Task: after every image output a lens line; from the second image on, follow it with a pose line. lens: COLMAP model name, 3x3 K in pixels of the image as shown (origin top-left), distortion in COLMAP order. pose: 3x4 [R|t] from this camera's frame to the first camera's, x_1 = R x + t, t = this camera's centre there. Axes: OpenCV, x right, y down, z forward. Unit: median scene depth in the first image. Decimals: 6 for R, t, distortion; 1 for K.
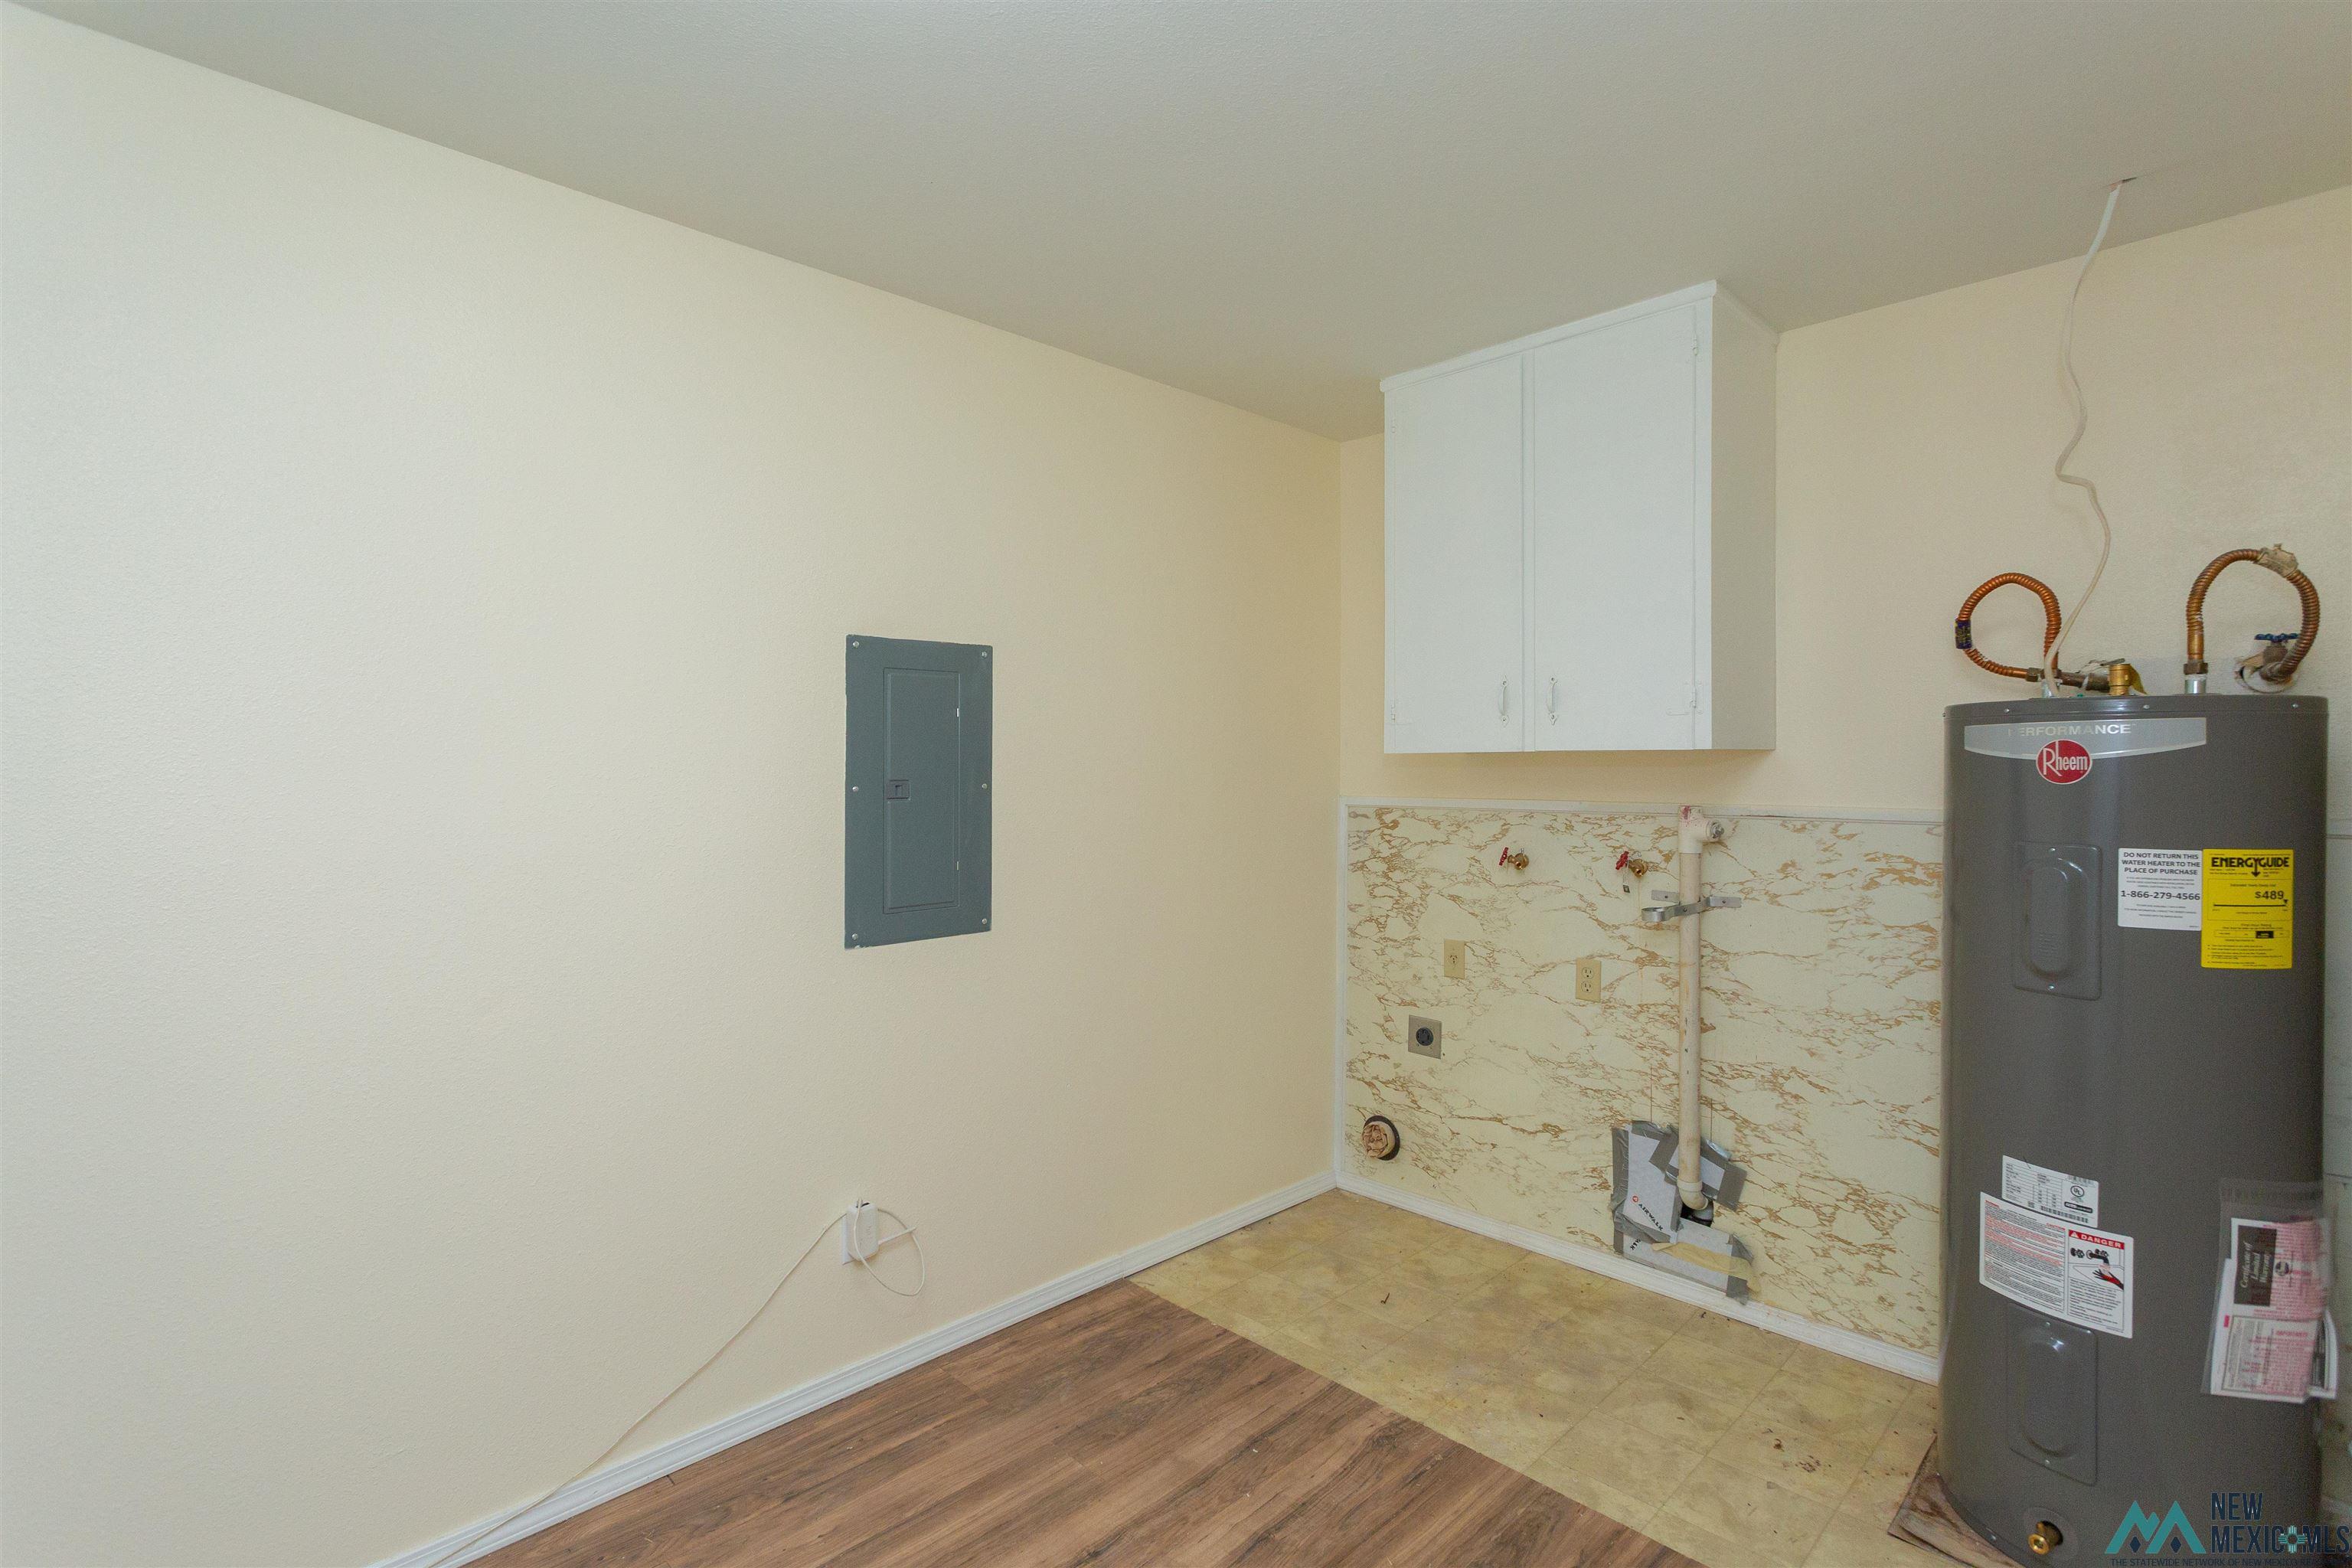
lens RADIAL K [[1108.3, 0, 1194.9], [0, 1108.3, 755.1], [0, 0, 1]] dist [0.002069, 0.000357]
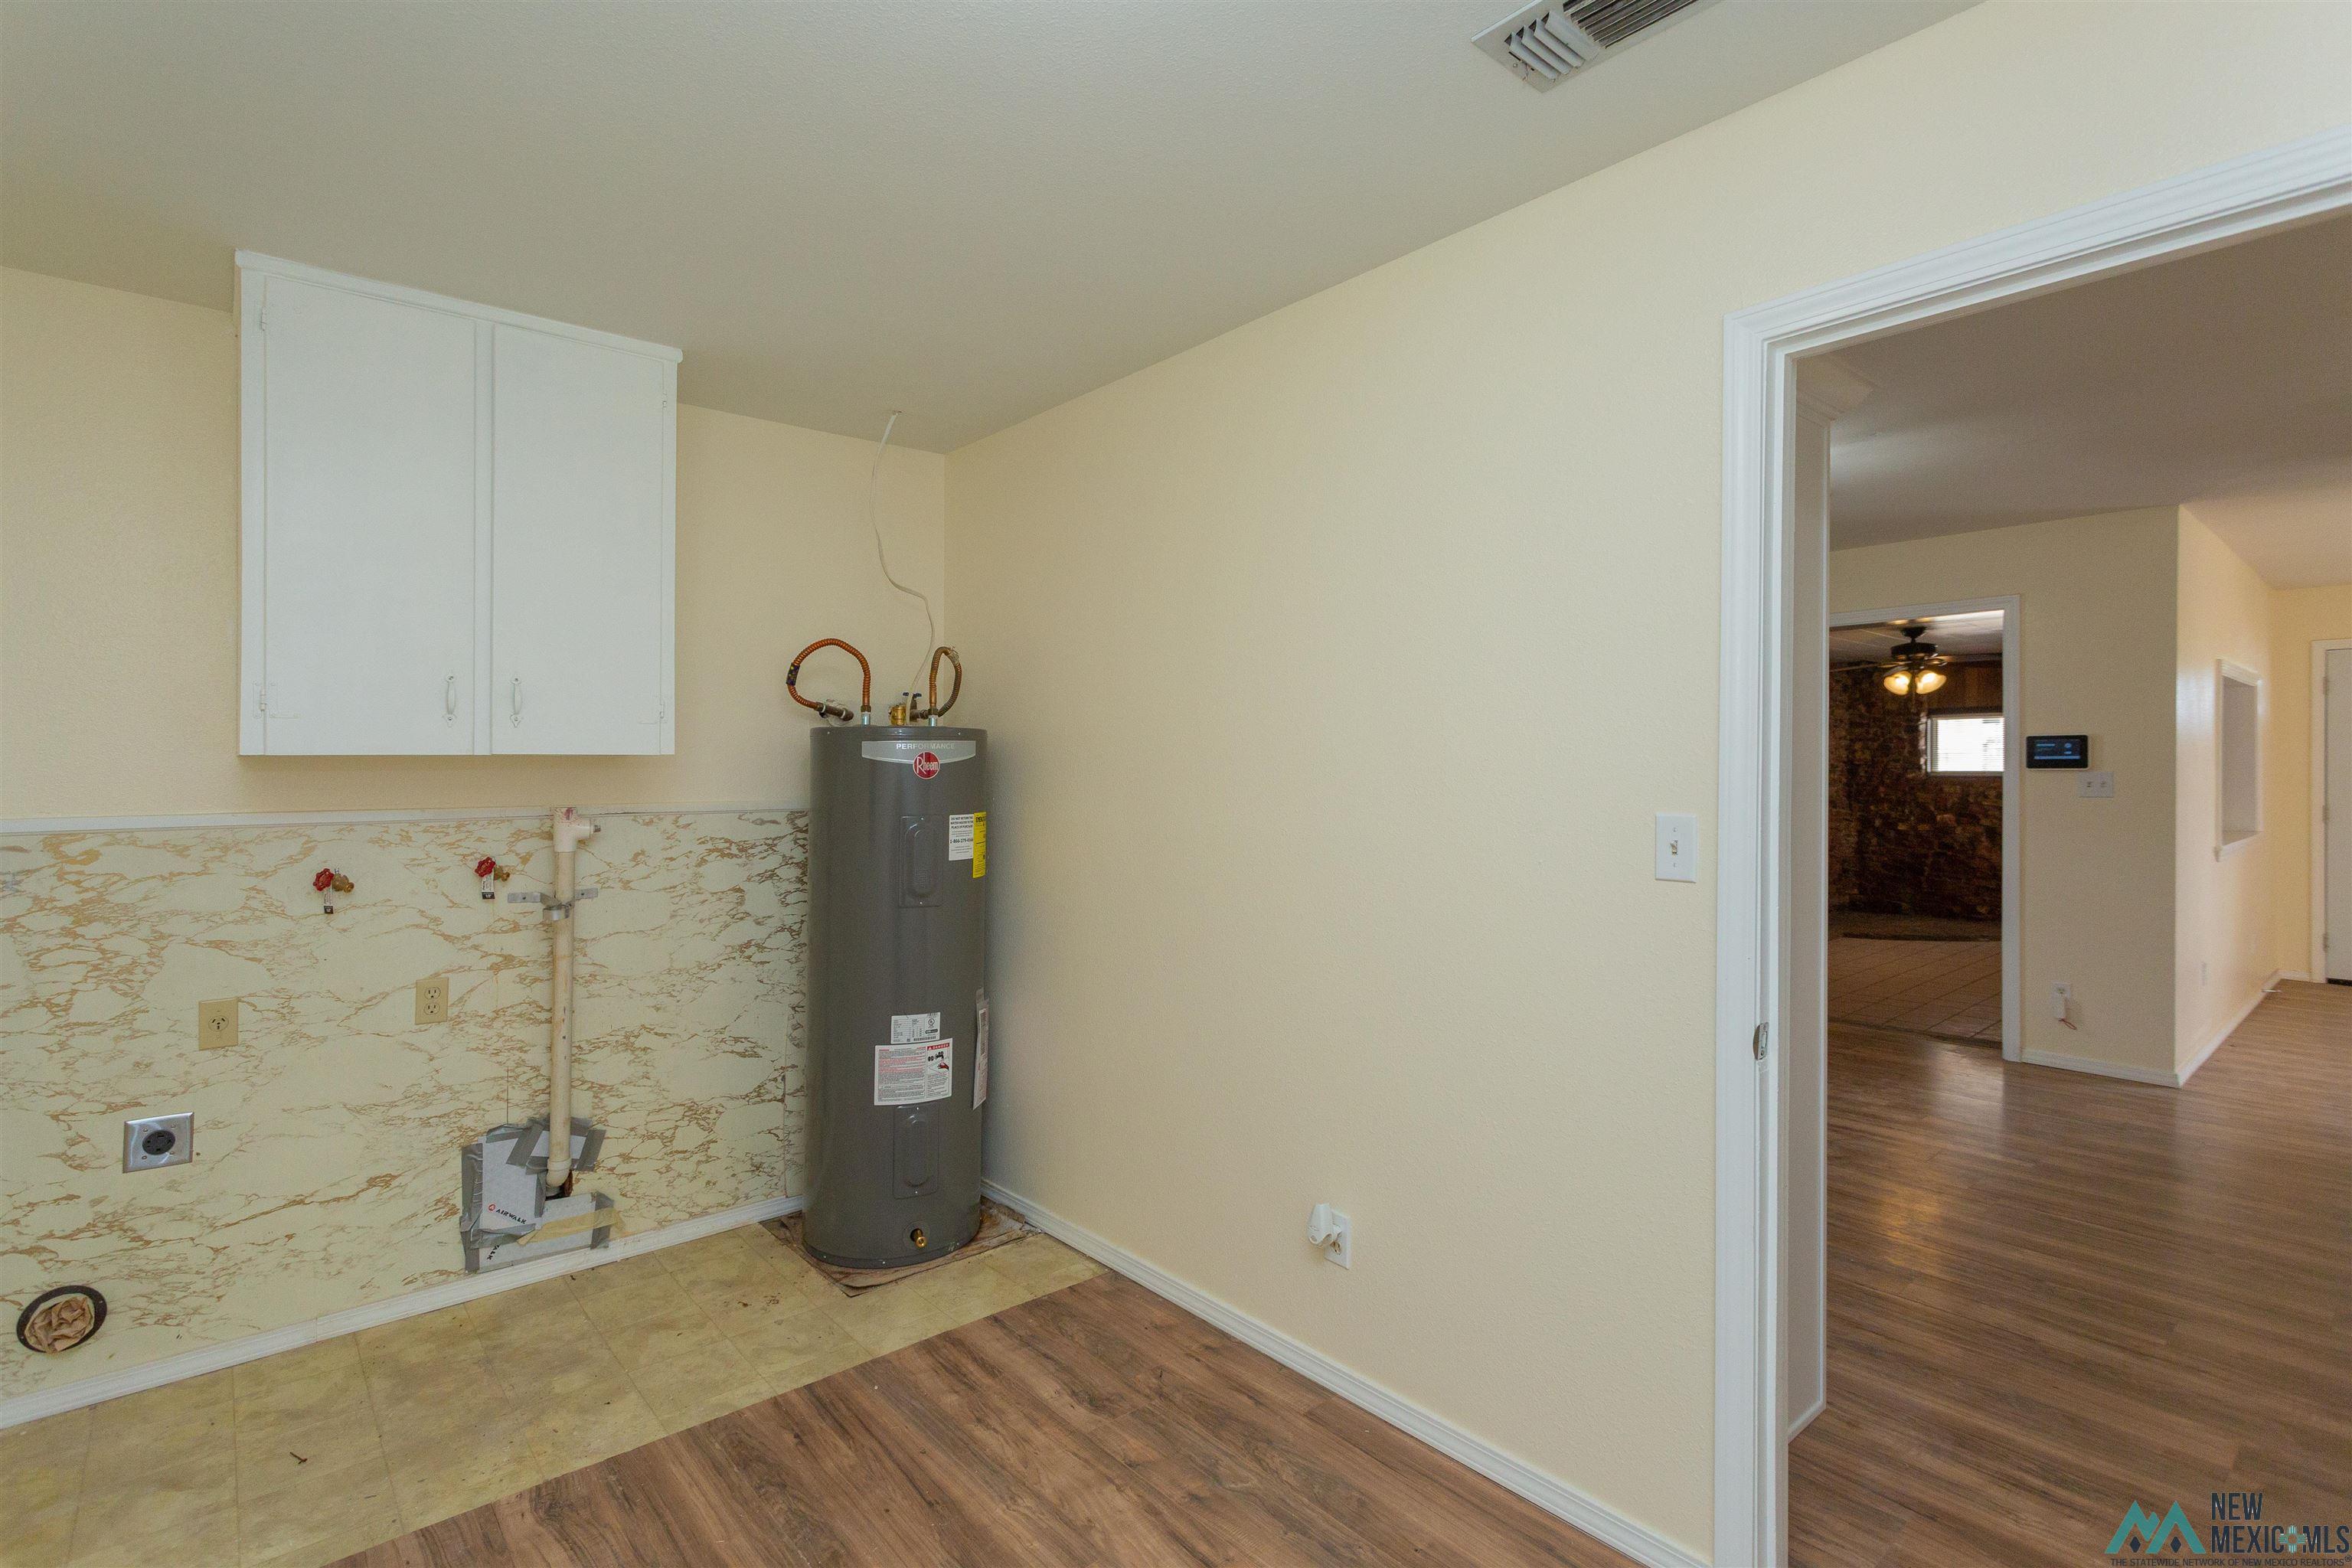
lens RADIAL K [[1116.5, 0, 1107.7], [0, 1116.5, 777.4], [0, 0, 1]] dist [-0.010317, 0.000603]
pose [[0.095761, -0.011115, 0.995342, -0.530003], [-0.005472, 0.999917, 0.011693, 0.001752], [-0.995389, -0.006566, 0.095692, 0.358415]]
